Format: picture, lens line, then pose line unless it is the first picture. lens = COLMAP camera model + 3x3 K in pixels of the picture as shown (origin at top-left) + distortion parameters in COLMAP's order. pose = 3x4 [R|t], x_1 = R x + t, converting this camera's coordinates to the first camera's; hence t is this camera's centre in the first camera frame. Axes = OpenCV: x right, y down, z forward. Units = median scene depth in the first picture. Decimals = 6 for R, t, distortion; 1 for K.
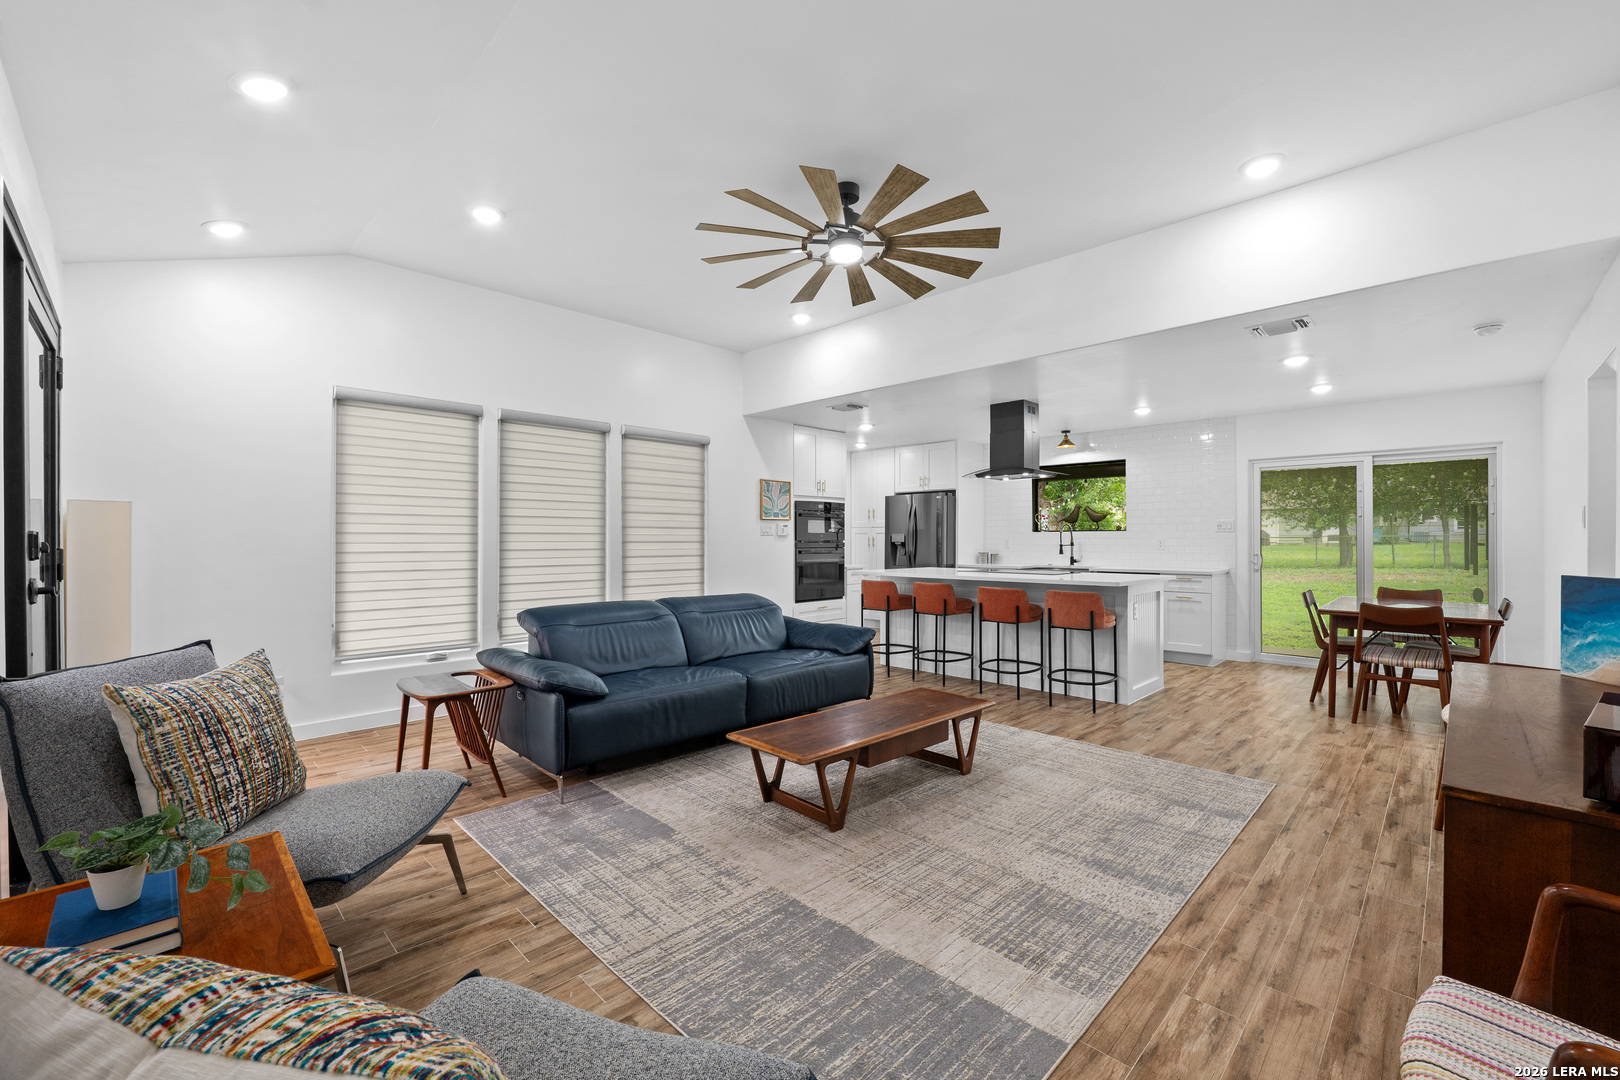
lens RADIAL K [[660.9, 0, 803.3], [0, 660.9, 542.4], [0, 0, 1]] dist [-0.013541, 0.000329]
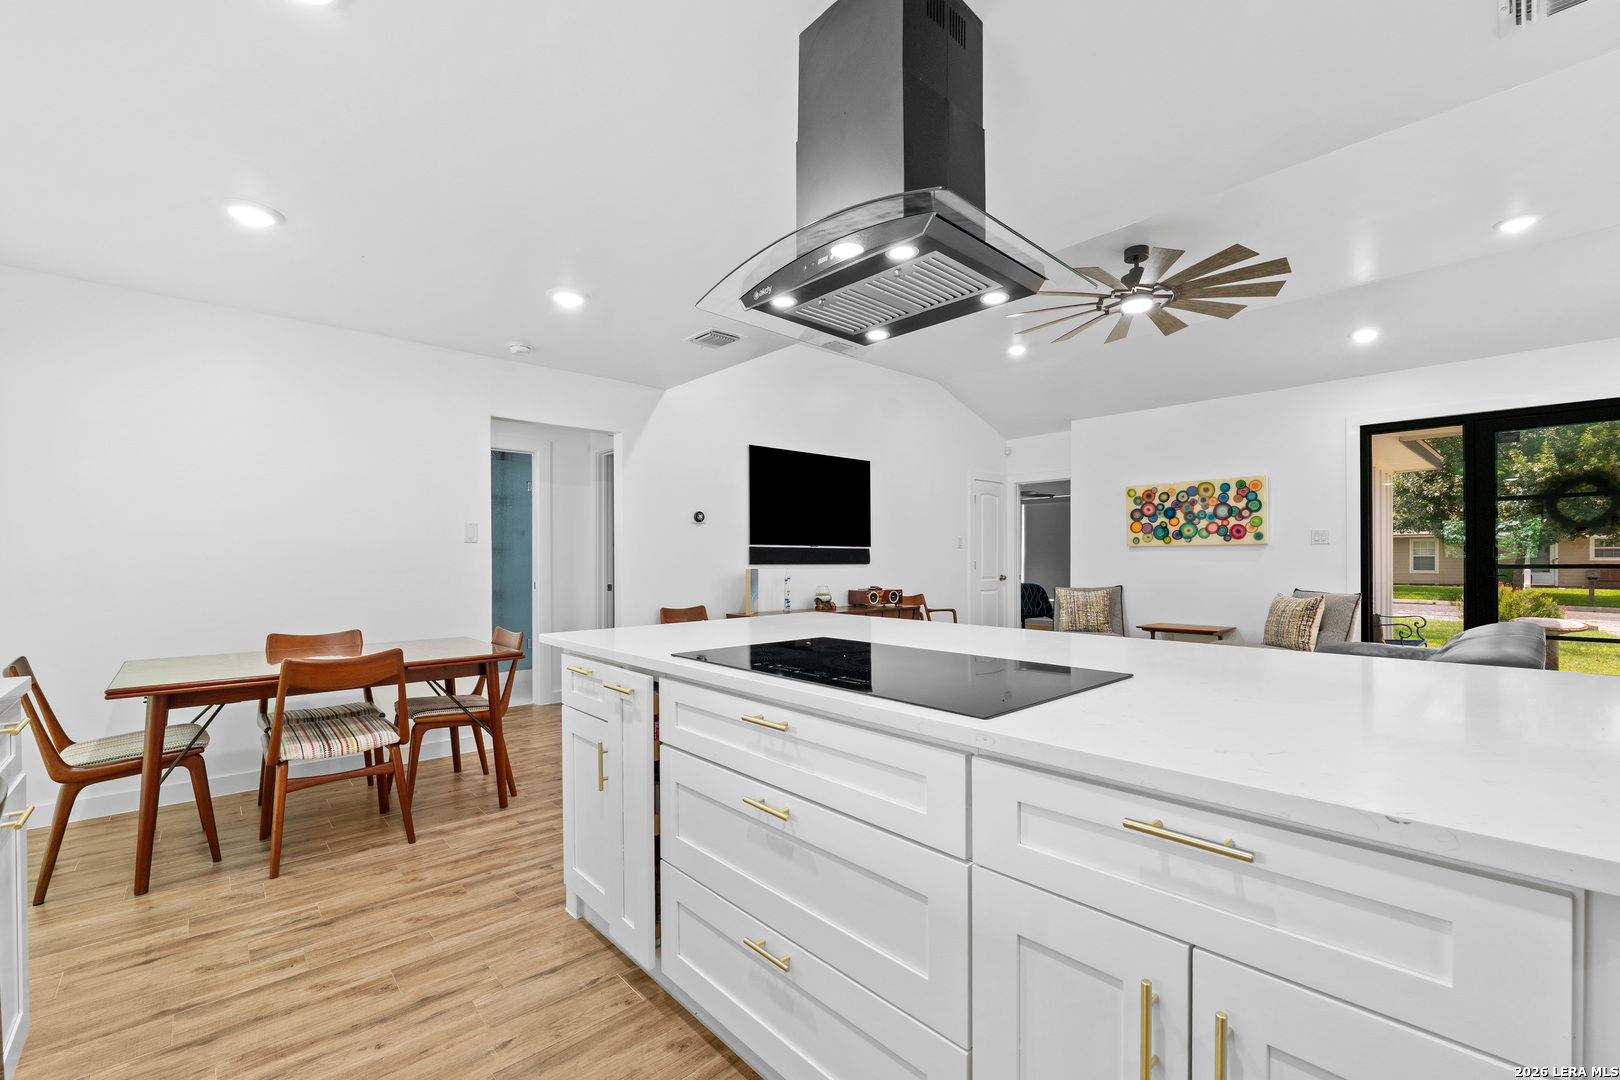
lens RADIAL K [[685.6, 0, 800.1], [0, 685.6, 561.4], [0, 0, 1]] dist [-0.002930, -0.000380]
pose [[-0.998610, 0.005353, 0.052436, 0.325017], [0.005788, 0.999950, 0.008137, 0.001896], [-0.052390, 0.008429, -0.998591, 1.213999]]
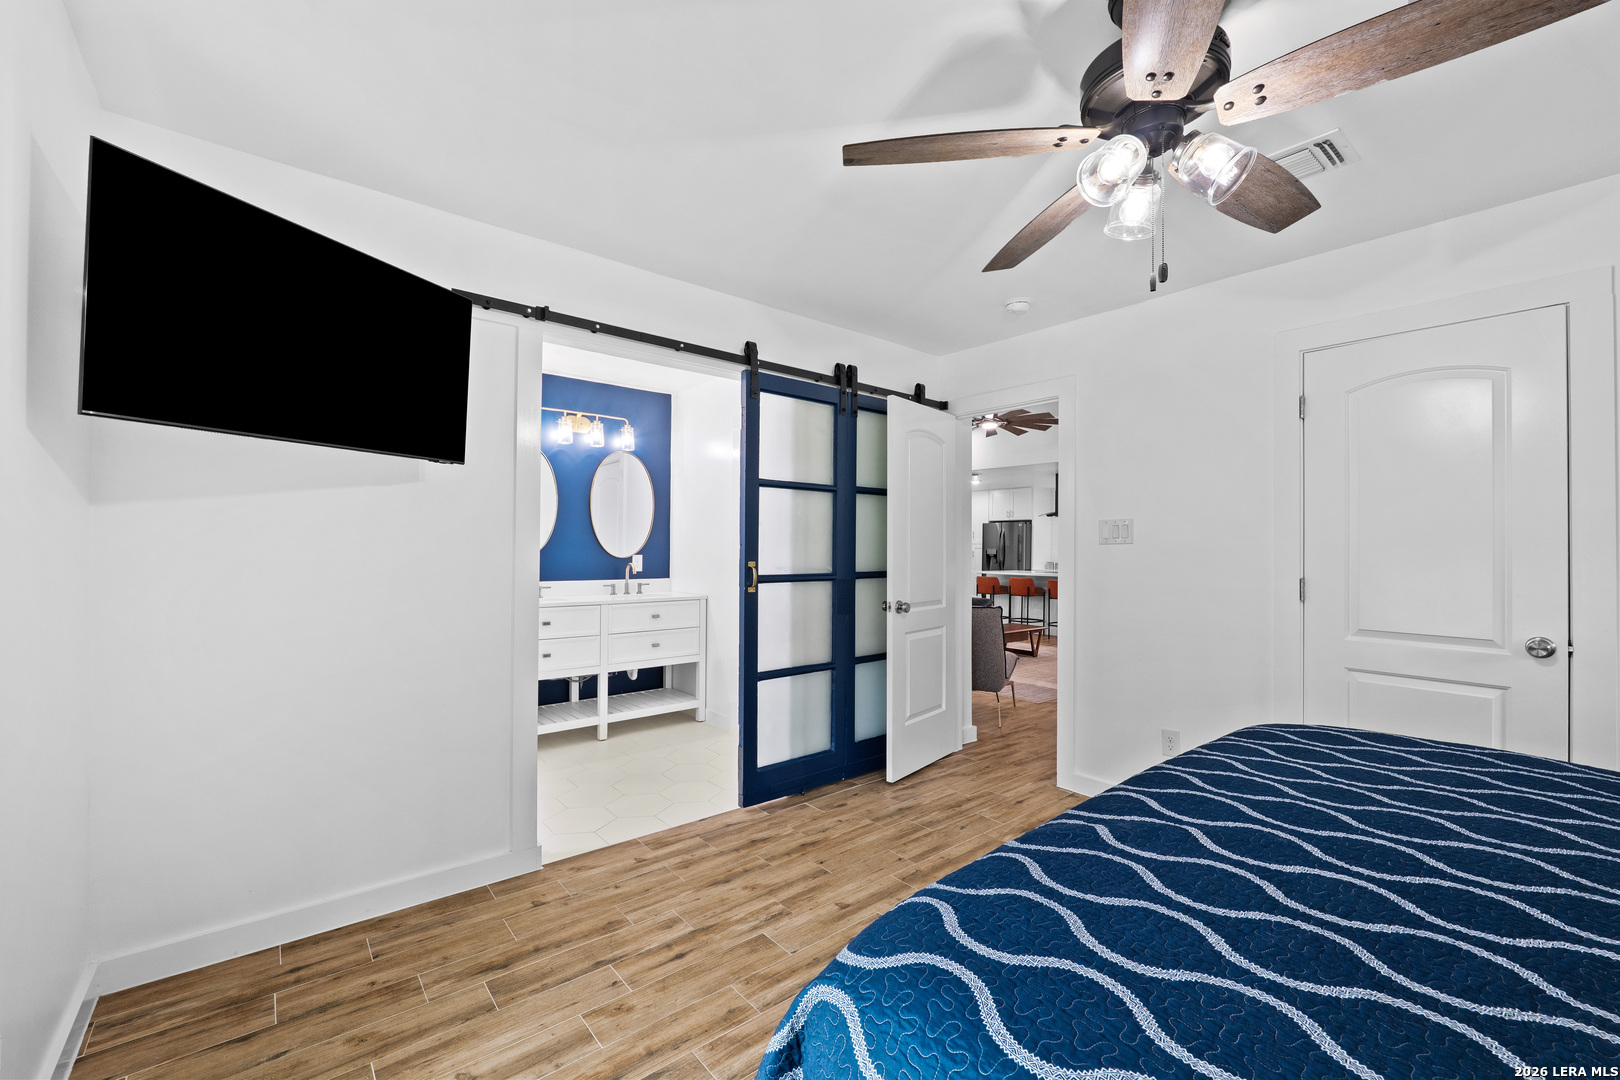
lens RADIAL K [[660.9, 0, 803.3], [0, 660.9, 542.4], [0, 0, 1]] dist [-0.013541, 0.000329]
pose [[0.996347, 0.007953, -0.085028, -0.219816], [-0.009468, 0.999803, -0.017433, 0.005006], [0.084873, 0.018175, 0.996226, -0.754486]]
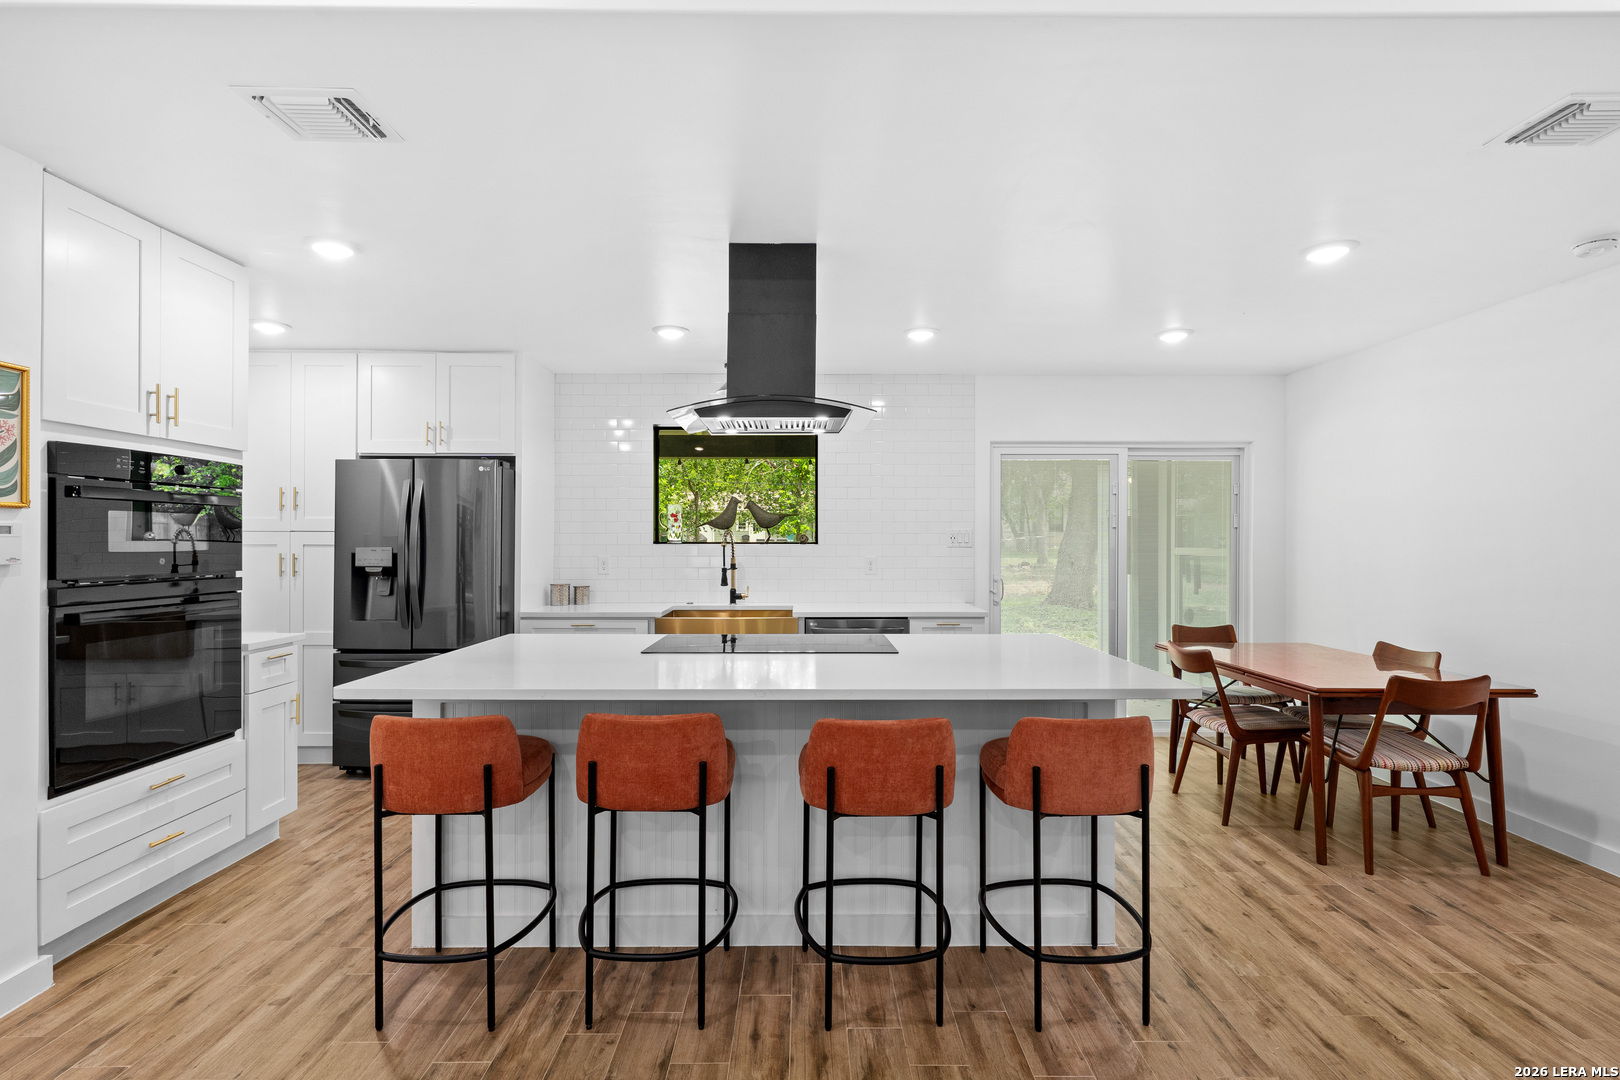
lens RADIAL K [[767.9, 0, 810.0], [0, 767.9, 540.0], [0, 0, 1]] dist [0.001685, 0.000447]
pose [[0.700069, 0.002813, 0.714069, -0.021327], [0.000989, 0.999987, -0.004909, -0.020671], [-0.714074, 0.004143, 0.700058, 0.597847]]
